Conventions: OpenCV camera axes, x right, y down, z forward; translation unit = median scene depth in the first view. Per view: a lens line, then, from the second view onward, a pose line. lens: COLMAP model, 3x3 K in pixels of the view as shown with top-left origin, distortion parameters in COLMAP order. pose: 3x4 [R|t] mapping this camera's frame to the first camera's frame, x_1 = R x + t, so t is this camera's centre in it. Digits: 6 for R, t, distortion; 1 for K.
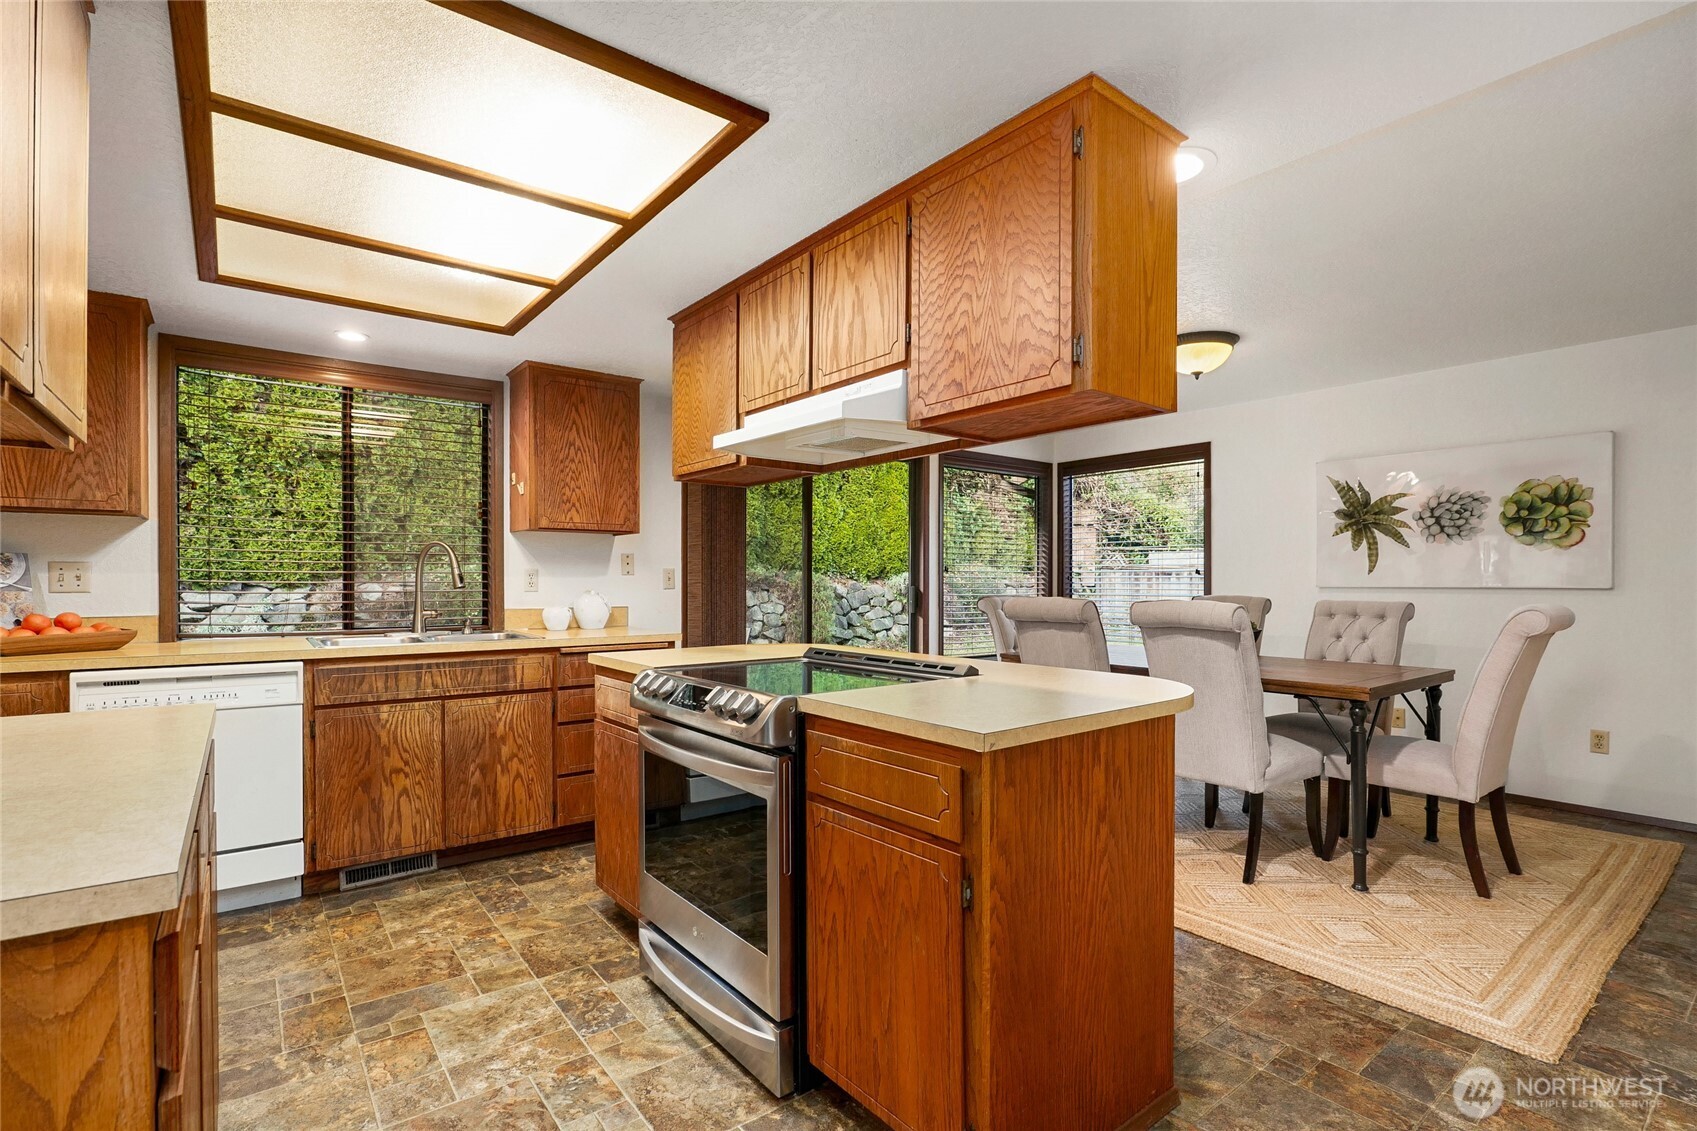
lens RADIAL K [[796.4, 0, 851.8], [0, 796.4, 579.9], [0, 0, 1]] dist [-0.018749, 0.002744]
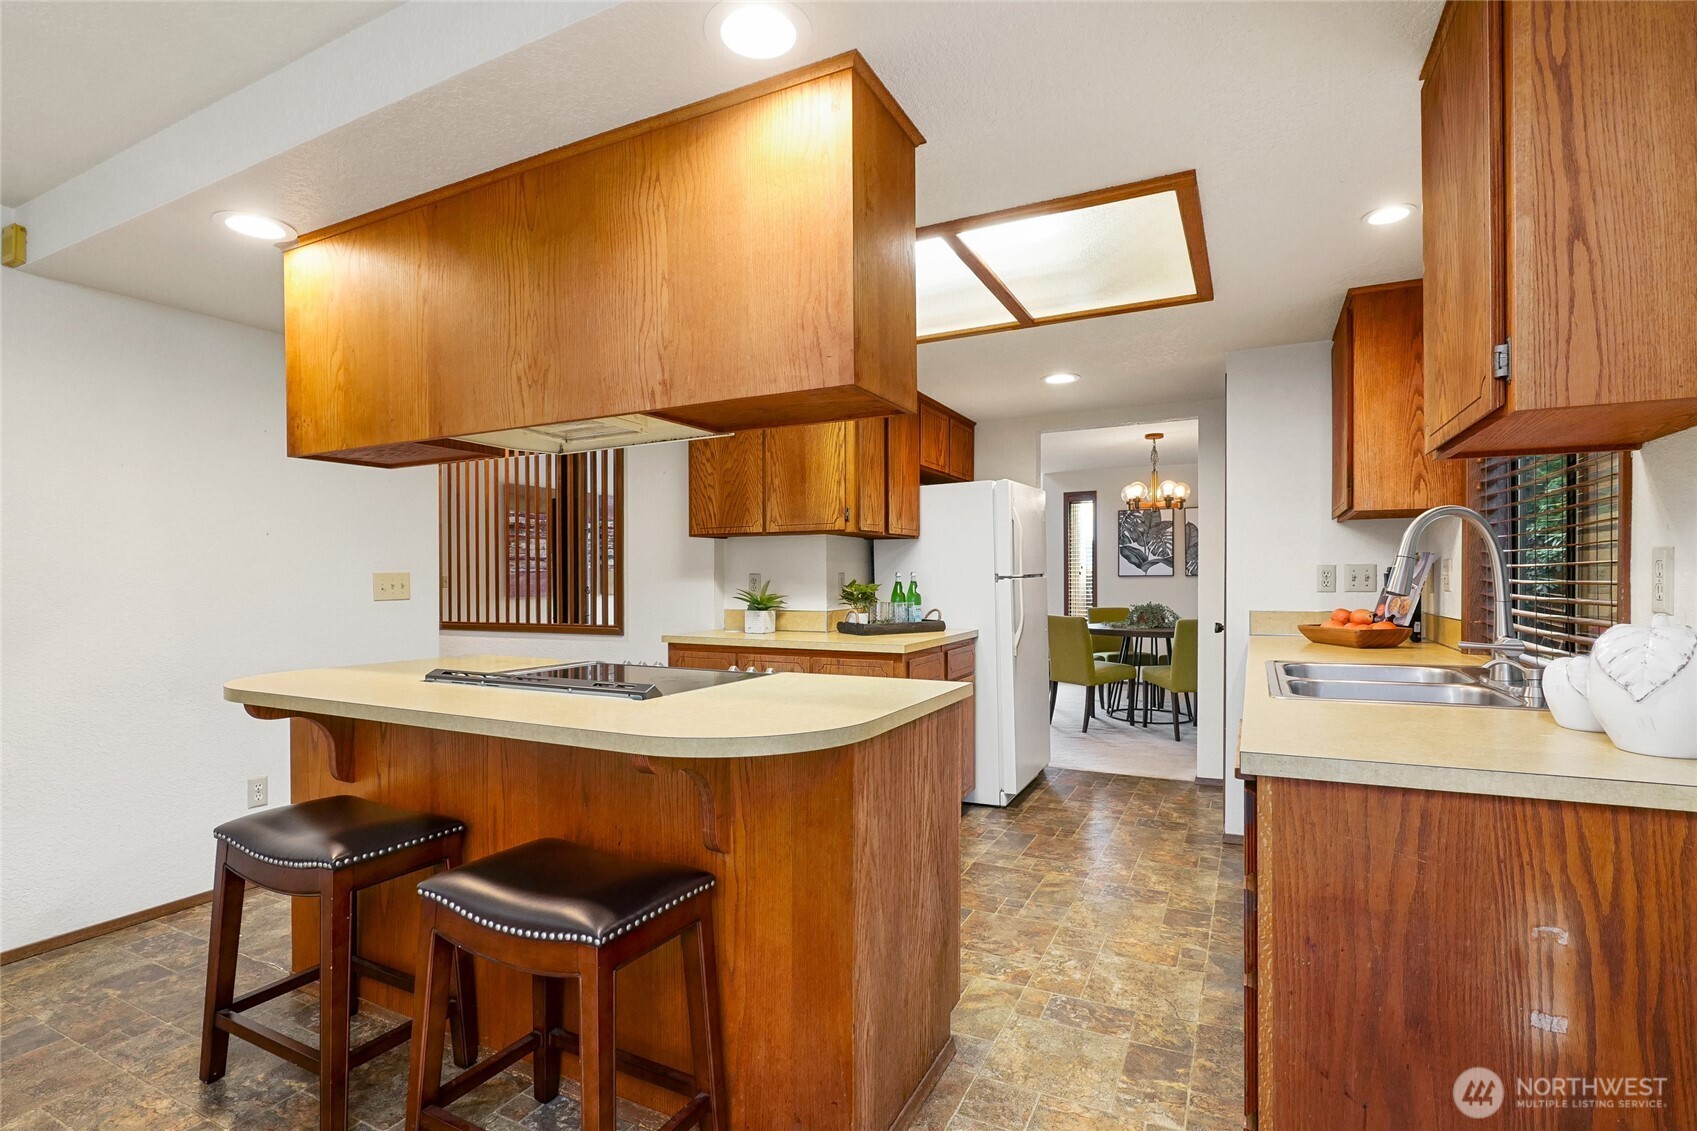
lens RADIAL K [[796.4, 0, 847.0], [0, 796.4, 571.4], [0, 0, 1]] dist [-0.018749, 0.002744]
pose [[-0.905614, -0.001629, -0.424100, 0.073527], [0.003204, 0.999938, -0.010683, -0.000824], [0.424091, -0.011033, -0.905552, 1.457085]]
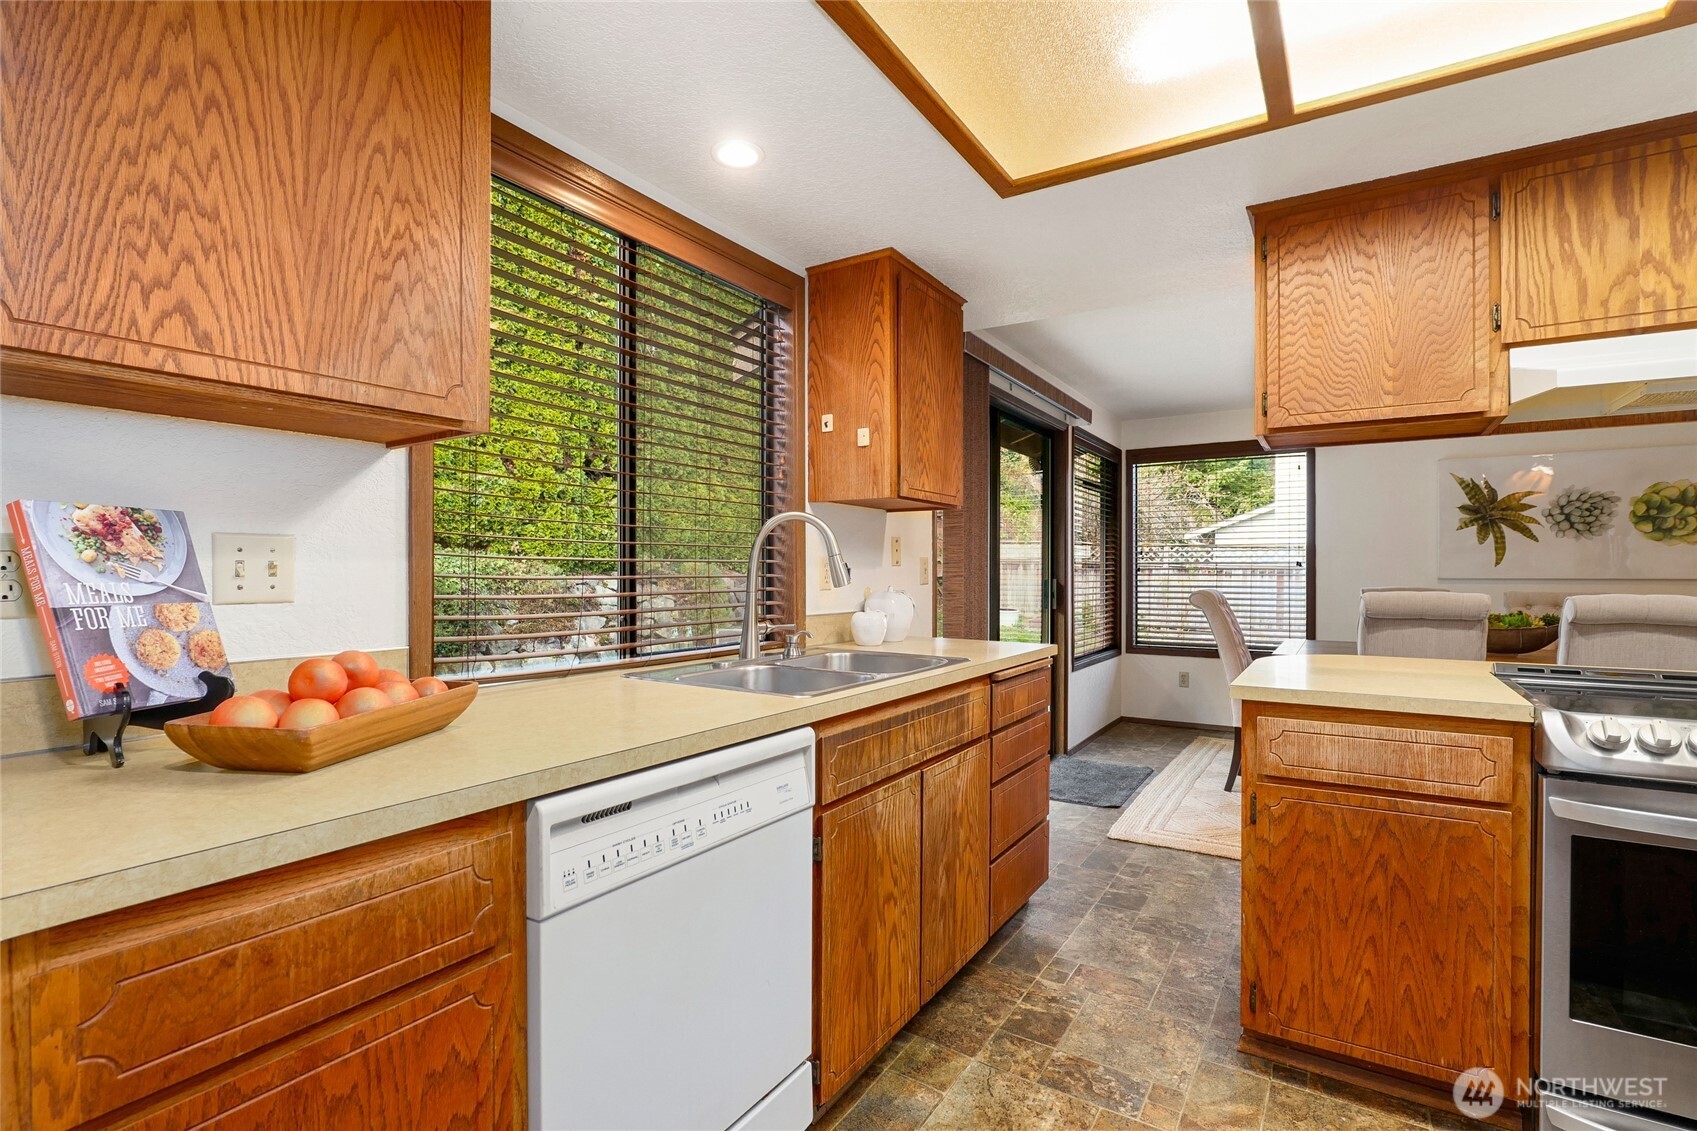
lens RADIAL K [[796.4, 0, 847.3], [0, 796.4, 568.4], [0, 0, 1]] dist [-0.018749, 0.002744]
pose [[0.941827, 0.001307, 0.336095, -0.772426], [-0.000447, 0.999996, -0.002637, -0.002182], [-0.336097, 0.002333, 0.941824, 0.435573]]
